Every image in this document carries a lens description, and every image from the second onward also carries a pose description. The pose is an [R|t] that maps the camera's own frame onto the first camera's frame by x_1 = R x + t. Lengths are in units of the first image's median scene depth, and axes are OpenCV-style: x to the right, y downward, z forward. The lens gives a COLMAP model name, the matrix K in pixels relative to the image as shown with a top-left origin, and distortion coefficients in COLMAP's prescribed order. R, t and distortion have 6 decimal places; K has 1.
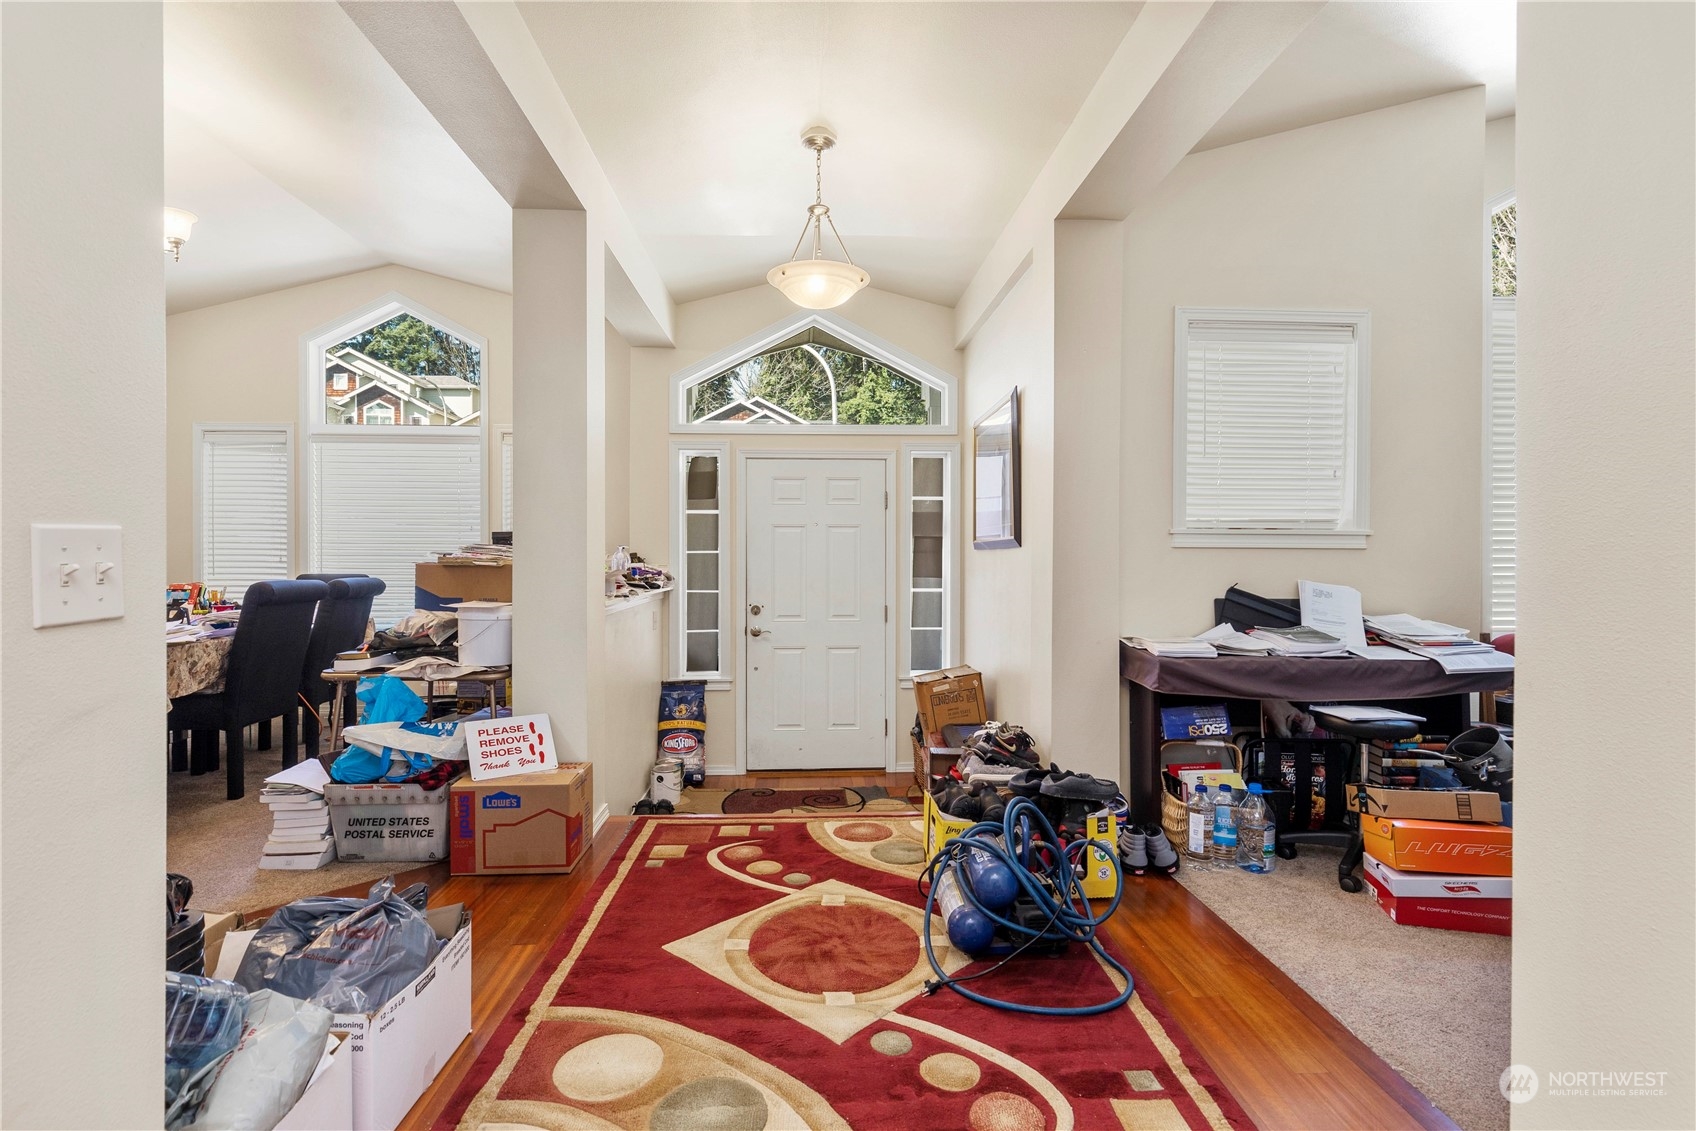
lens RADIAL K [[815.0, 0, 848.0], [0, 815.0, 565.5], [0, 0, 1]] dist [-0.001358, -0.000192]
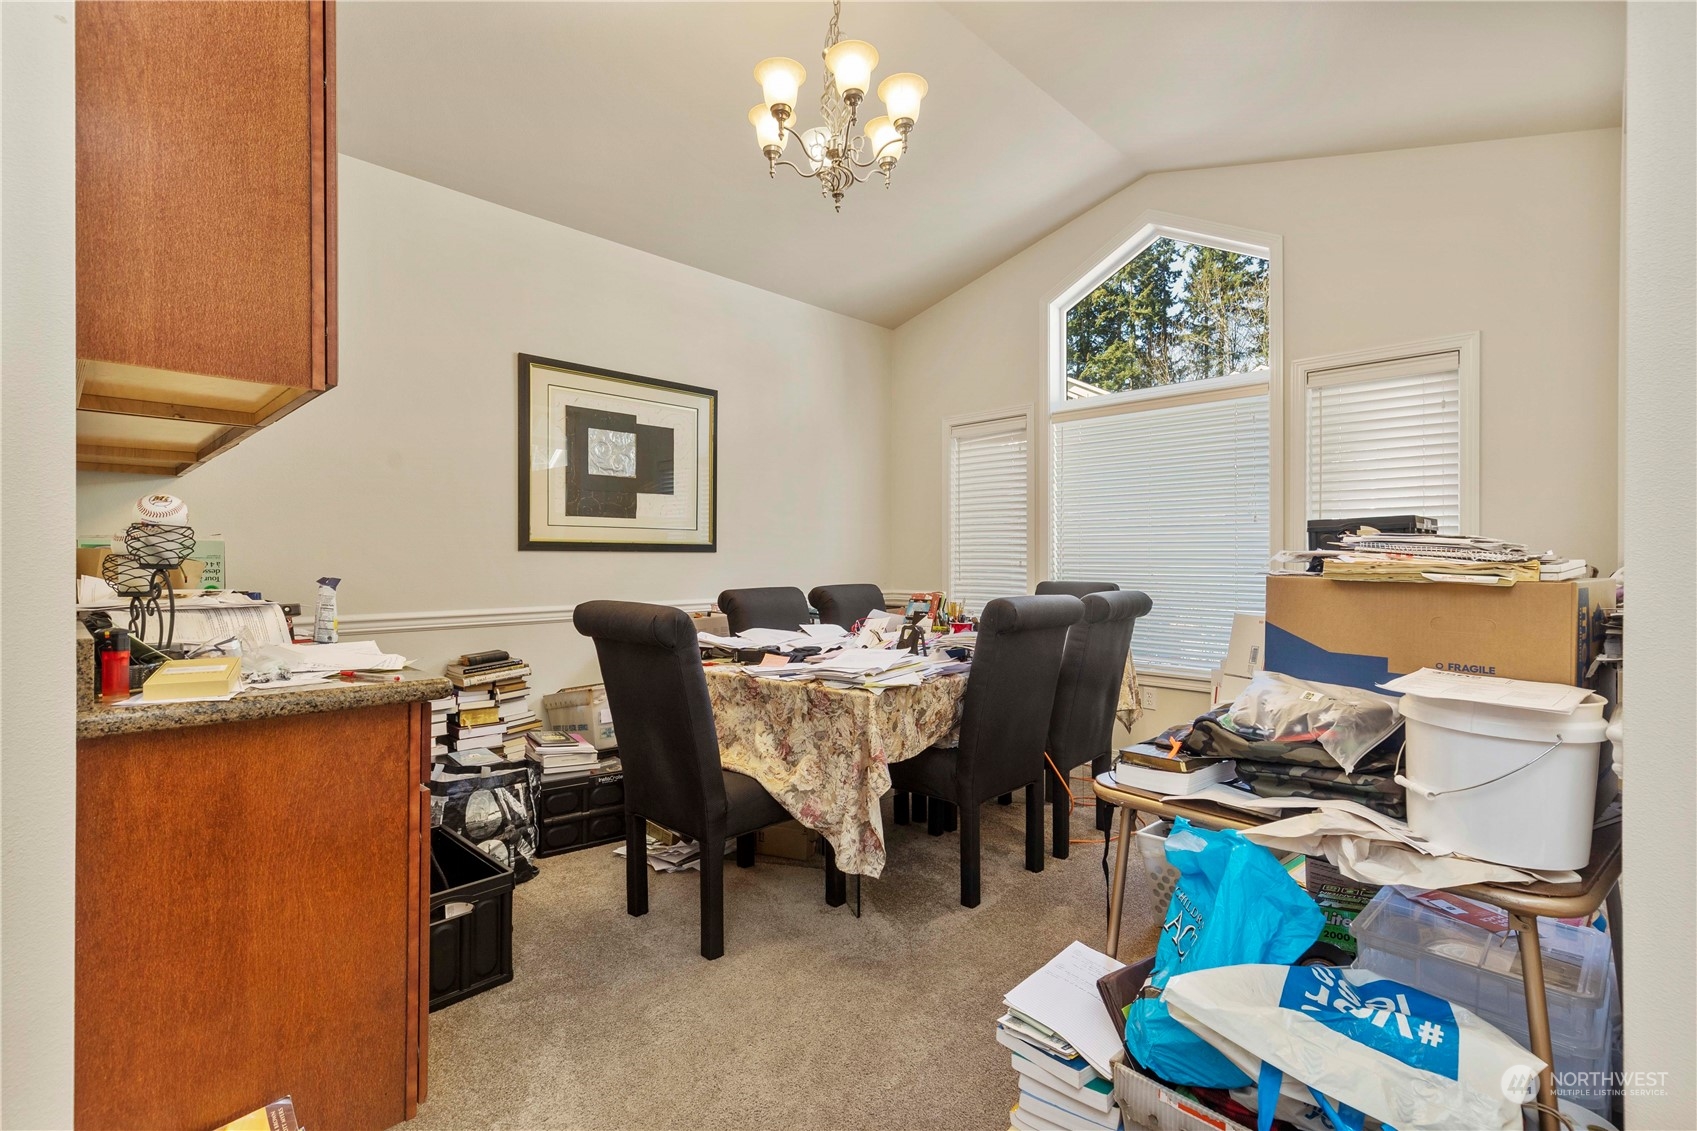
lens RADIAL K [[777.3, 0, 848.5], [0, 777.3, 565.5], [0, 0, 1]] dist [0.000386, -0.000230]
pose [[0.681834, 0.002062, -0.731504, -0.312790], [-0.003938, 0.999992, -0.000852, -0.005820], [0.731496, 0.003461, 0.681836, 0.436809]]
